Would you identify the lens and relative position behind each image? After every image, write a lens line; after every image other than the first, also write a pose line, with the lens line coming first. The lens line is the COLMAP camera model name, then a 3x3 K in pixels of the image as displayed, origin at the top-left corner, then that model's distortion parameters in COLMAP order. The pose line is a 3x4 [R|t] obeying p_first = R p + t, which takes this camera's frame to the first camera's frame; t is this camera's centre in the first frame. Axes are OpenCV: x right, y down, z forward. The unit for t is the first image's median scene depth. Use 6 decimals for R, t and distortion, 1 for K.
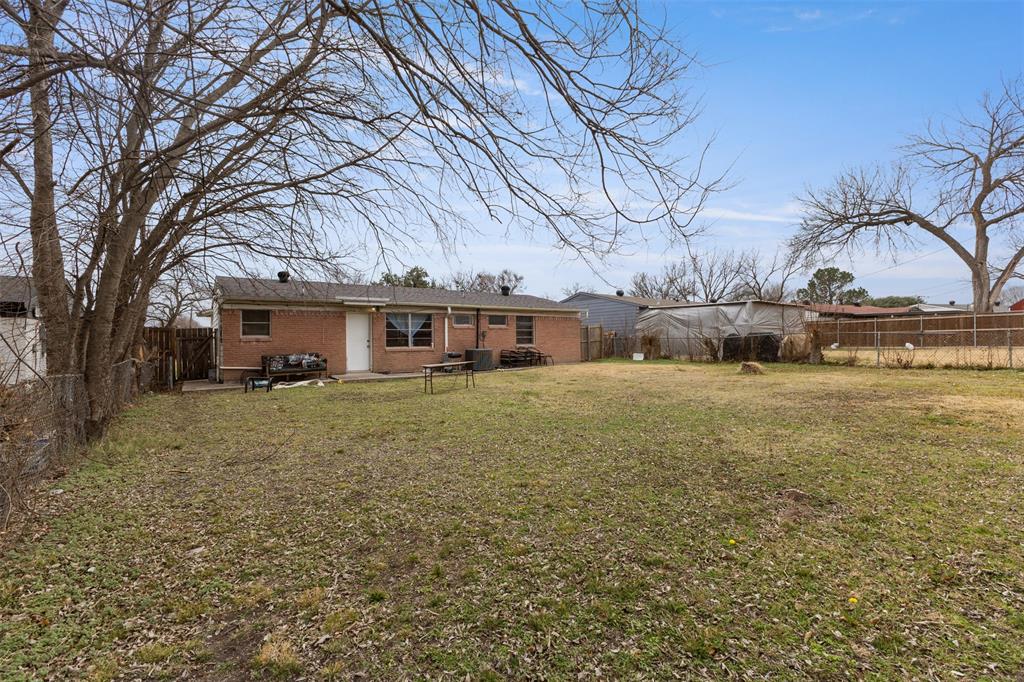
lens RADIAL K [[459.2, 0, 511.2], [0, 459.2, 341.0], [0, 0, 1]] dist [-0.002908, 0.001111]
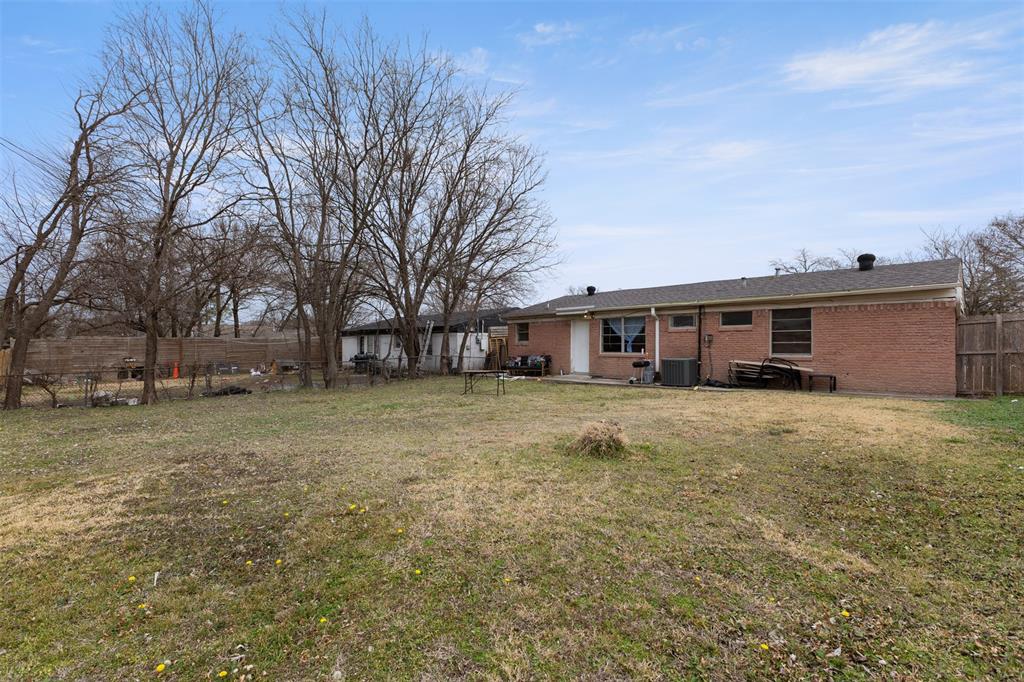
lens RADIAL K [[459.2, 0, 511.1], [0, 459.2, 339.9], [0, 0, 1]] dist [-0.002908, 0.001111]
pose [[0.113286, 0.002903, -0.993558, 0.662978], [-0.003651, 0.999990, 0.002506, -0.014548], [0.993556, 0.003343, 0.113296, 0.622156]]
